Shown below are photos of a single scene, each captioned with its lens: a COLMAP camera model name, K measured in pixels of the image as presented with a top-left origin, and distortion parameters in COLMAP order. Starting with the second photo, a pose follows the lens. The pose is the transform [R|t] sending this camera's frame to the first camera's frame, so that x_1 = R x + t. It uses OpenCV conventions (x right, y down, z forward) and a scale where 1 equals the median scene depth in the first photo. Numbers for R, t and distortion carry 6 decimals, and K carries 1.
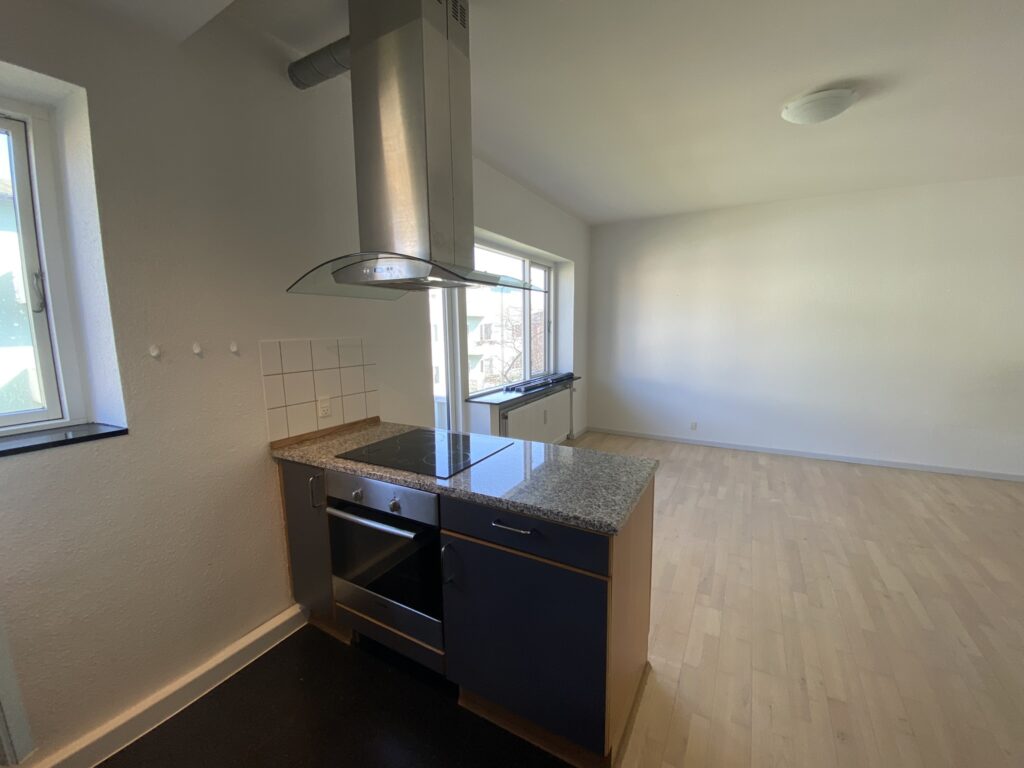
lens RADIAL K [[413.7, 0, 512.0], [0, 413.7, 384.0], [0, 0, 1]] dist [0.029737, -0.024943]
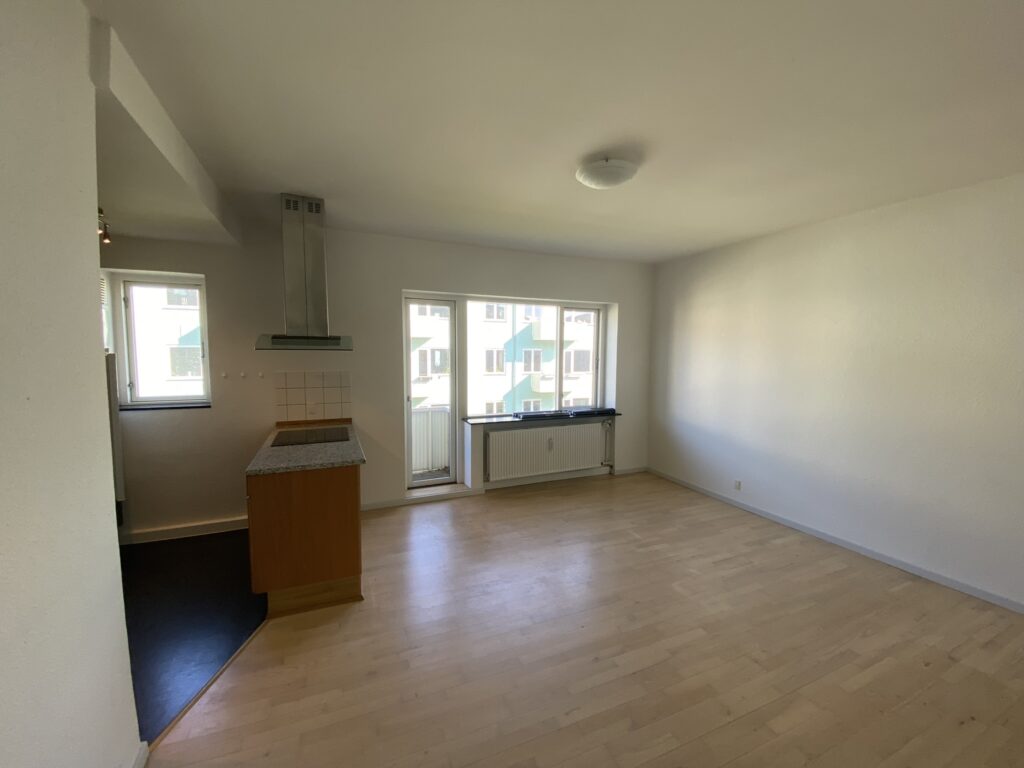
lens RADIAL K [[413.7, 0, 512.0], [0, 413.7, 384.0], [0, 0, 1]] dist [0.029737, -0.024943]
pose [[0.799180, 0.064028, -0.597672, 0.657170], [-0.099291, 0.994713, -0.026204, -0.043643], [0.592835, 0.080285, 0.801312, 0.022000]]
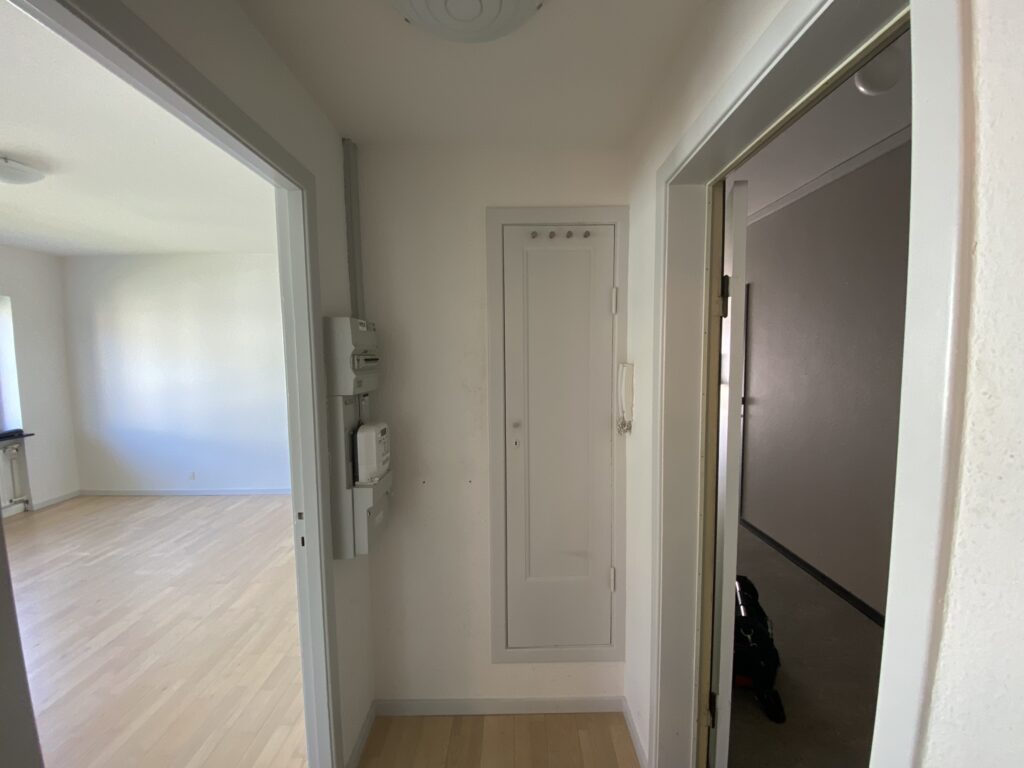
lens RADIAL K [[413.7, 0, 512.0], [0, 413.7, 384.0], [0, 0, 1]] dist [0.029737, -0.024943]
pose [[0.869884, -0.036228, 0.491924, 0.708210], [0.069044, 0.996424, -0.048711, -0.011908], [-0.488400, 0.076338, 0.869275, -0.227190]]
